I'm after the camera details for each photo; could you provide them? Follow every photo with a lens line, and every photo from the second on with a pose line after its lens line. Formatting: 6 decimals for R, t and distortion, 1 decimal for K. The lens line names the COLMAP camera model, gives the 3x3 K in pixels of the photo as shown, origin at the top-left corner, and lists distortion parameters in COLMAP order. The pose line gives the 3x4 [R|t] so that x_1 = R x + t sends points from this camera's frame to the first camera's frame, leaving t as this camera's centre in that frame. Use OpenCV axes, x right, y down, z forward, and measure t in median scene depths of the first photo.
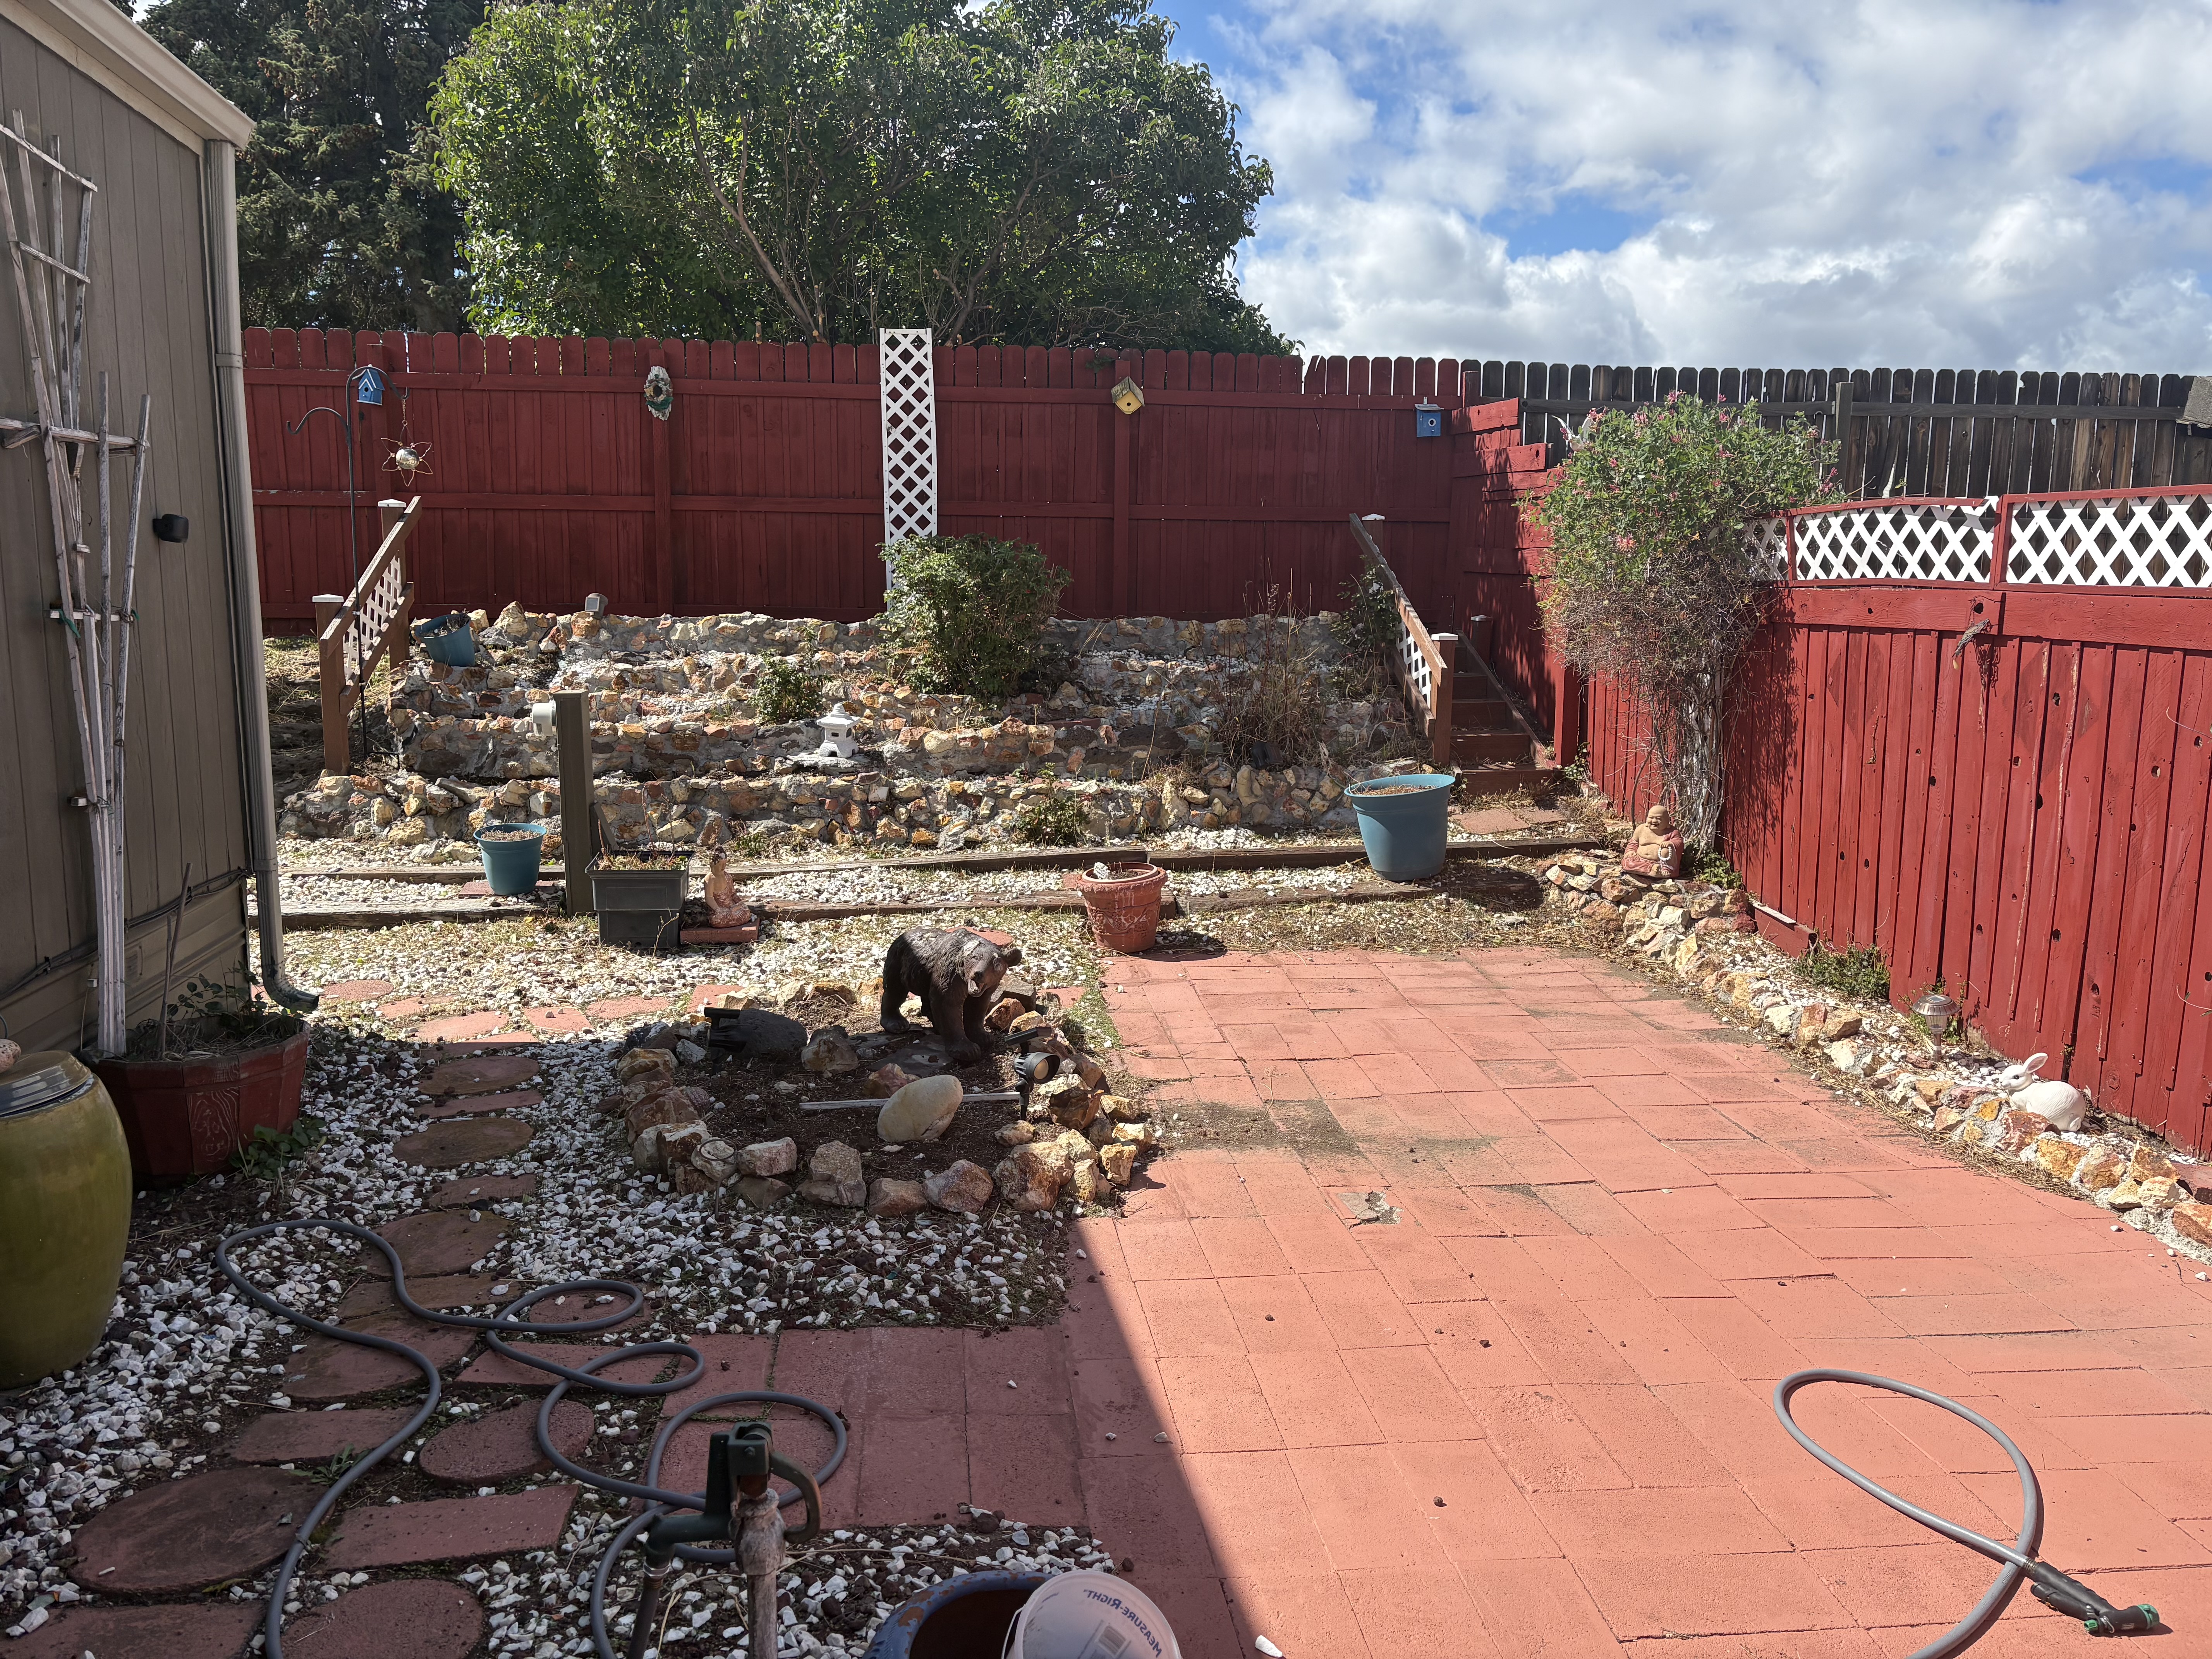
lens RADIAL K [[1660.9, 0, 1103.5], [0, 1660.9, 819.2], [0, 0, 1]] dist [0.014279, -0.000221]
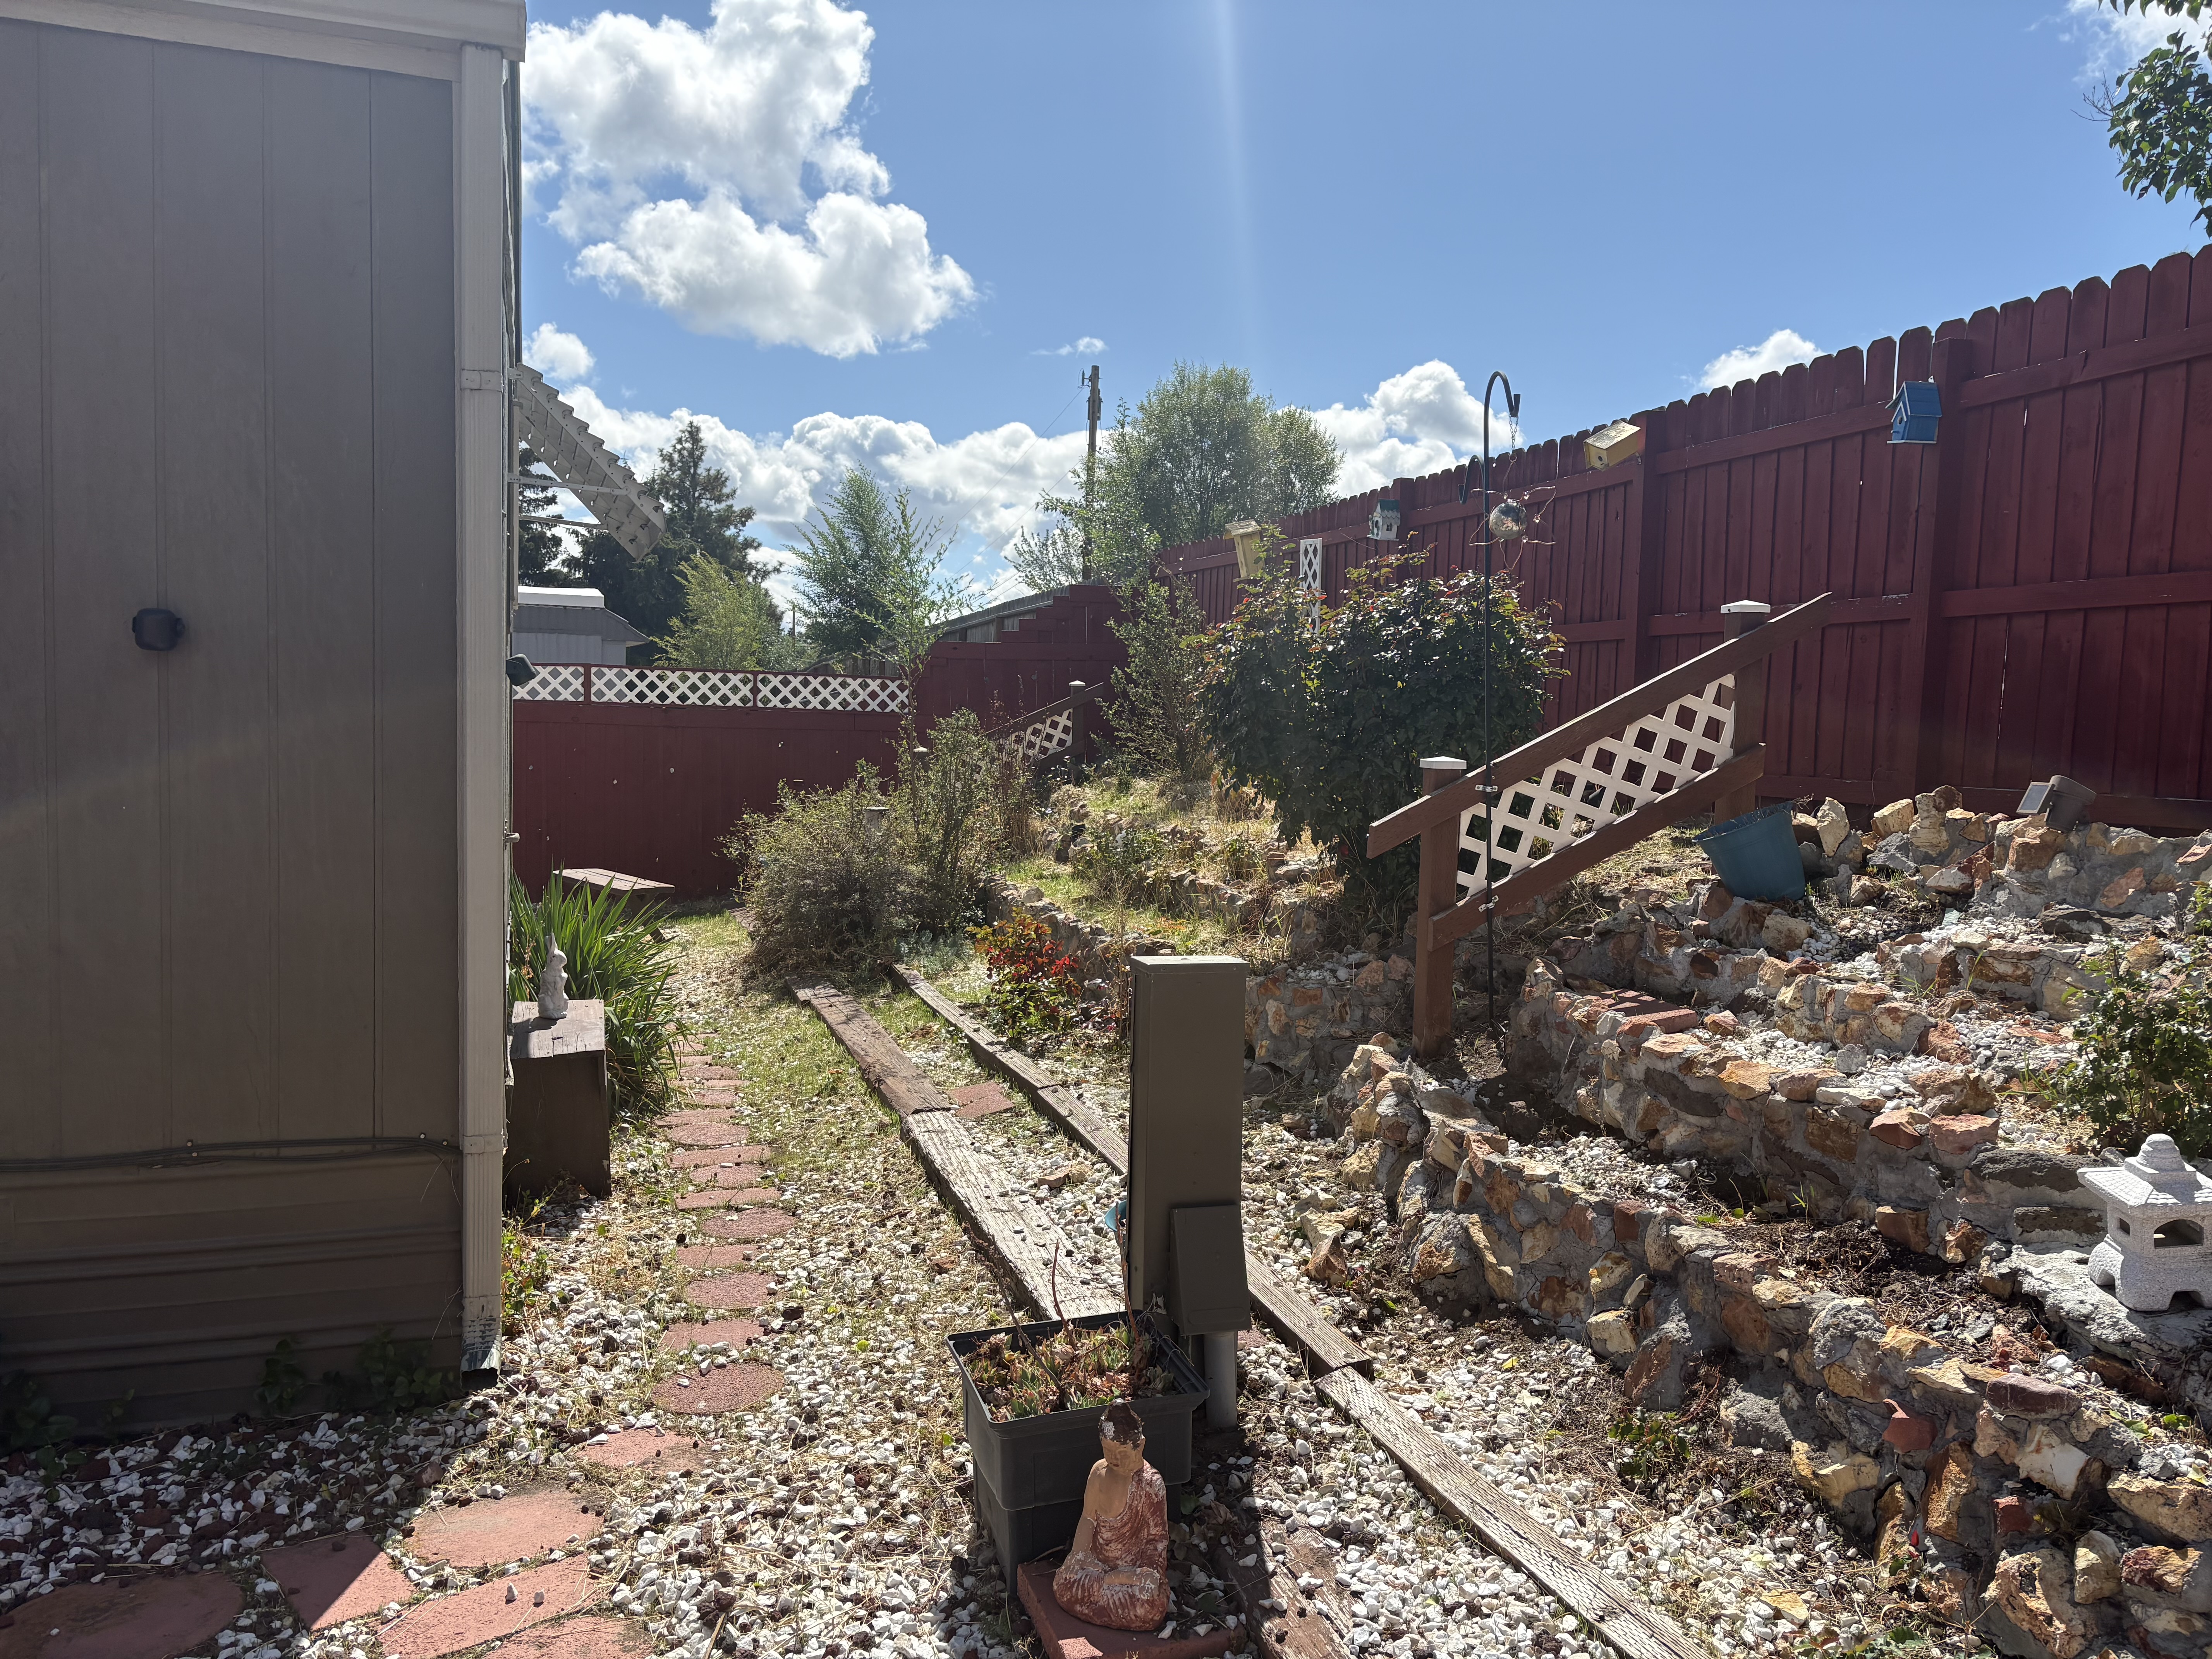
lens RADIAL K [[1694.4, 0, 1106.0], [0, 1694.4, 829.5], [0, 0, 1]] dist [0.087383, -0.115841]
pose [[0.170027, 0.064012, -0.983358, 0.110422], [-0.170846, 0.984691, 0.034558, -0.093457], [0.970517, 0.162127, 0.178360, 0.671121]]
